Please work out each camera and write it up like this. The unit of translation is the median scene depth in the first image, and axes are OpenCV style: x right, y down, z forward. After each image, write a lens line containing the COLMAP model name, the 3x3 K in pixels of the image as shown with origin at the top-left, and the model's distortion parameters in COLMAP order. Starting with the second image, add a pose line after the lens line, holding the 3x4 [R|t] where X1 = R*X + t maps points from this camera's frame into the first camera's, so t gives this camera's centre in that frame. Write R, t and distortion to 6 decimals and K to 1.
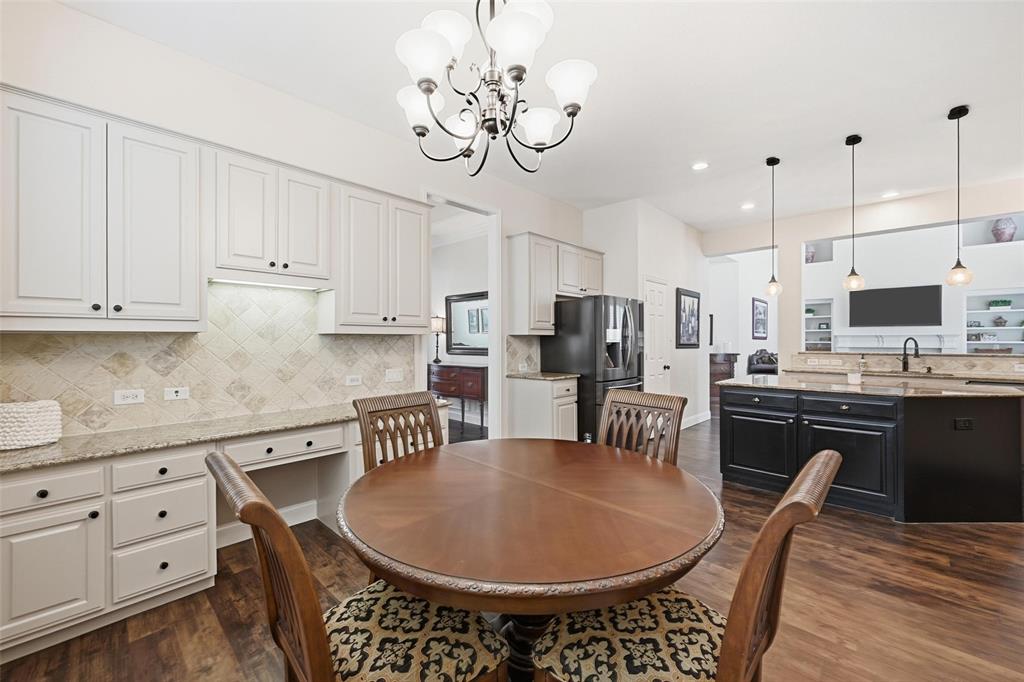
lens RADIAL K [[407.6, 0, 513.7], [0, 407.6, 341.4], [0, 0, 1]] dist [0.000633, -0.000016]
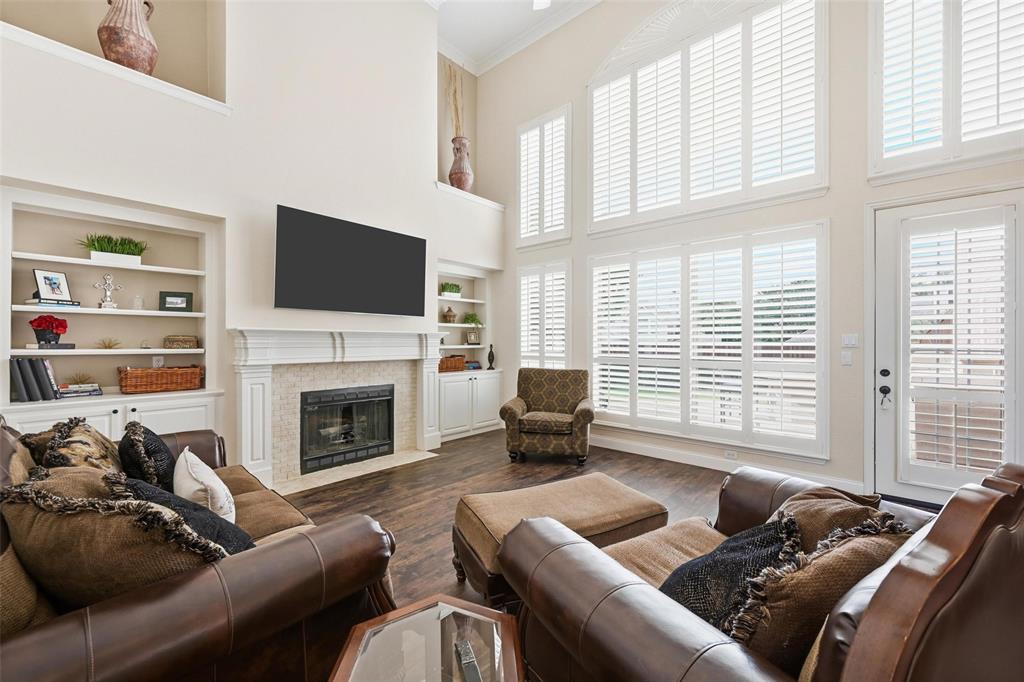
lens RADIAL K [[407.6, 0, 513.7], [0, 407.6, 341.4], [0, 0, 1]] dist [0.000633, -0.000016]
pose [[-0.034147, 0.000845, 0.999416, 0.504036], [0.000959, 0.999999, -0.000813, -0.005902], [-0.999416, 0.000931, -0.034148, 0.874959]]
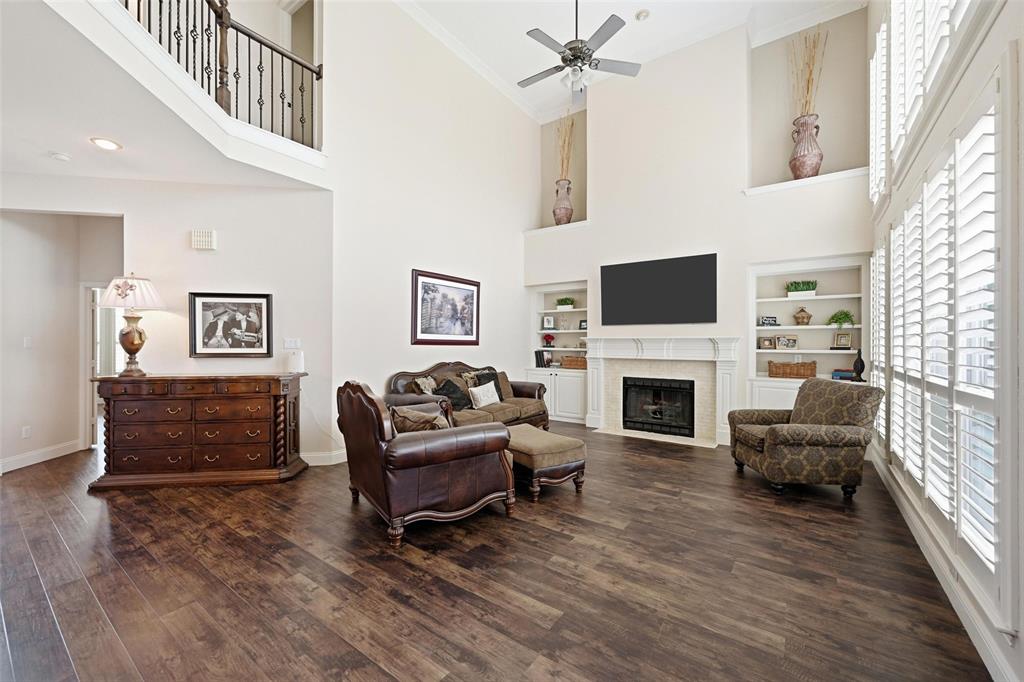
lens RADIAL K [[407.6, 0, 513.7], [0, 407.6, 341.4], [0, 0, 1]] dist [0.000633, -0.000016]
pose [[0.990774, 0.005872, 0.135401, 0.660689], [-0.004788, 0.999954, -0.008330, -0.005591], [-0.135443, 0.007604, 0.990756, 0.445365]]
